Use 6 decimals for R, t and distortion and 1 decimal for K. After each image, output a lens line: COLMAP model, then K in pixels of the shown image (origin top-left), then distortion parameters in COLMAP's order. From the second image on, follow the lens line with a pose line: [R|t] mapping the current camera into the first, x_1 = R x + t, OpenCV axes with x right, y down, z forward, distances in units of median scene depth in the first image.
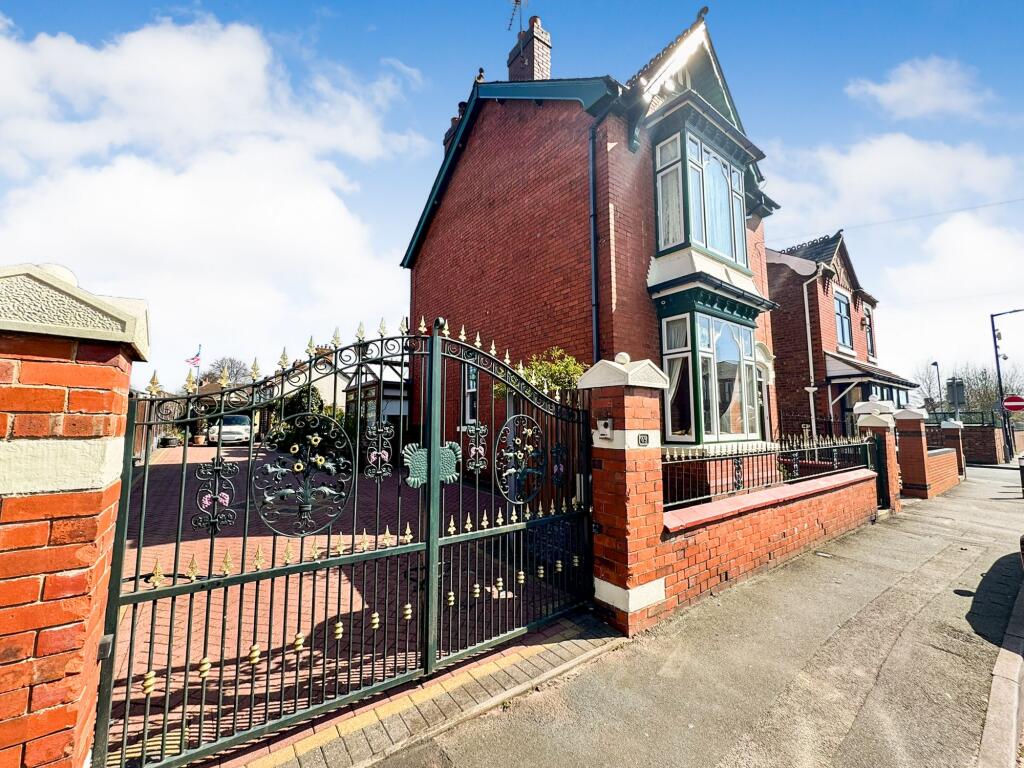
lens RADIAL K [[408.5, 0, 512.0], [0, 408.5, 384.0], [0, 0, 1]] dist [-0.000040, -0.000304]
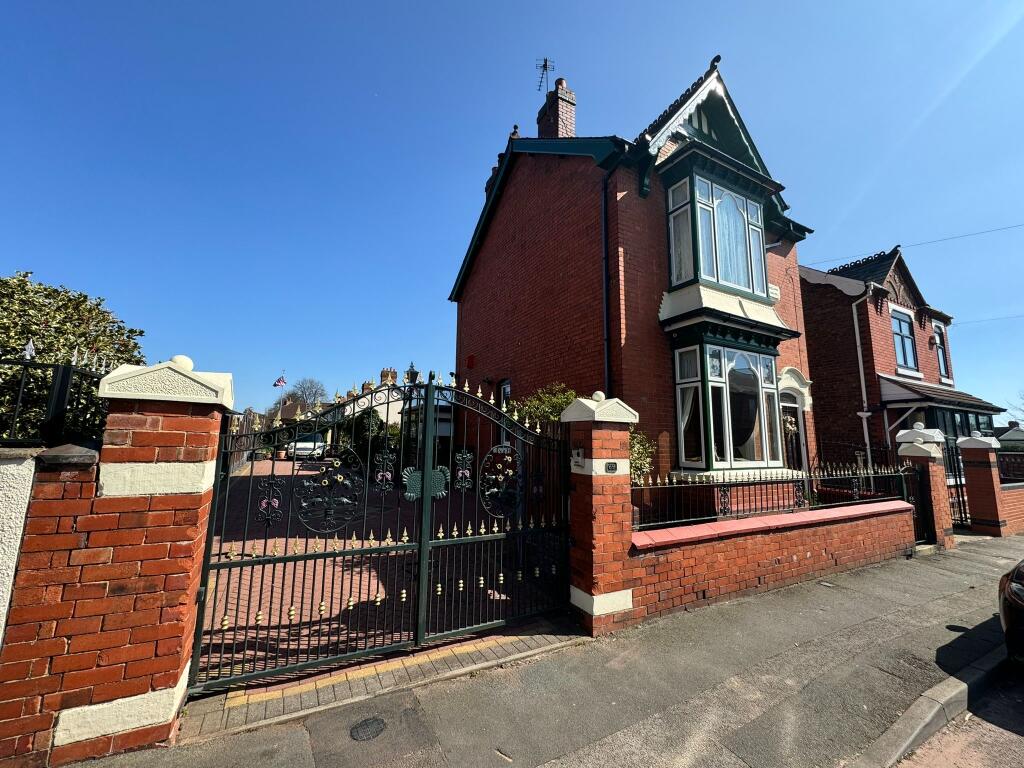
lens RADIAL K [[408.5, 0, 512.0], [0, 408.5, 384.0], [0, 0, 1]] dist [-0.000040, -0.000304]
pose [[0.989290, -0.005689, -0.145854, 0.113572], [-0.000878, 0.998990, -0.044924, -0.026057], [0.145962, 0.044571, 0.988286, -0.111056]]
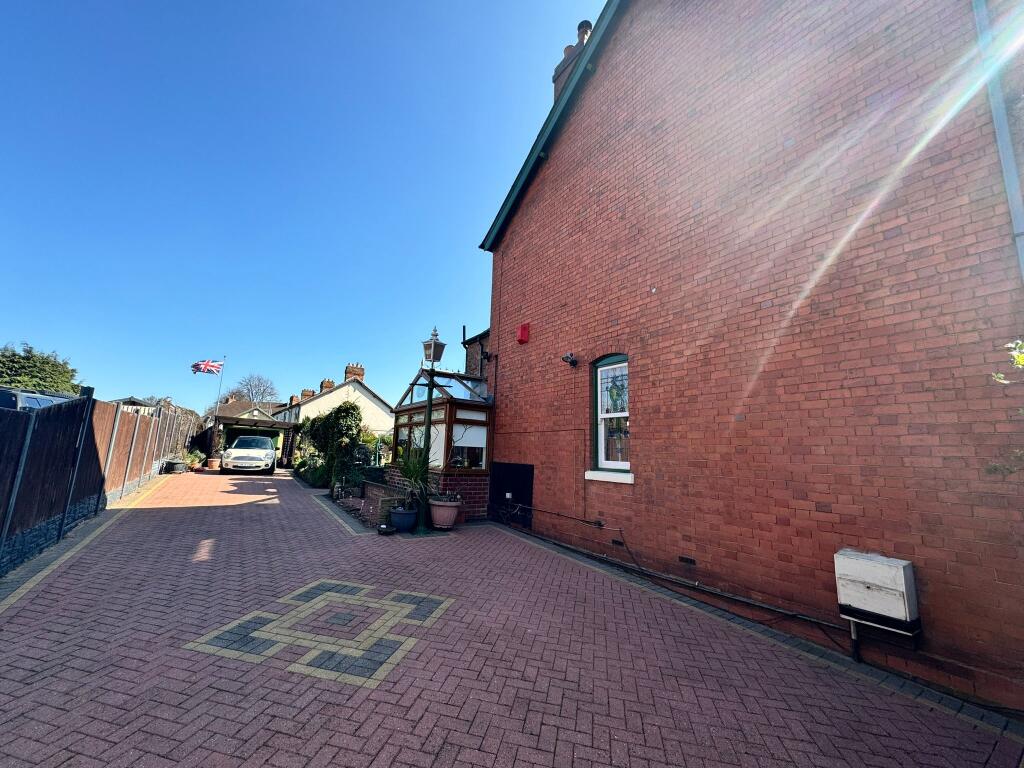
lens RADIAL K [[408.5, 0, 512.0], [0, 408.5, 384.0], [0, 0, 1]] dist [-0.000040, -0.000304]
pose [[0.998337, 0.031112, -0.048525, -0.344531], [-0.034420, 0.997030, -0.068895, 0.024727], [0.046238, 0.070451, 0.996443, 0.542775]]
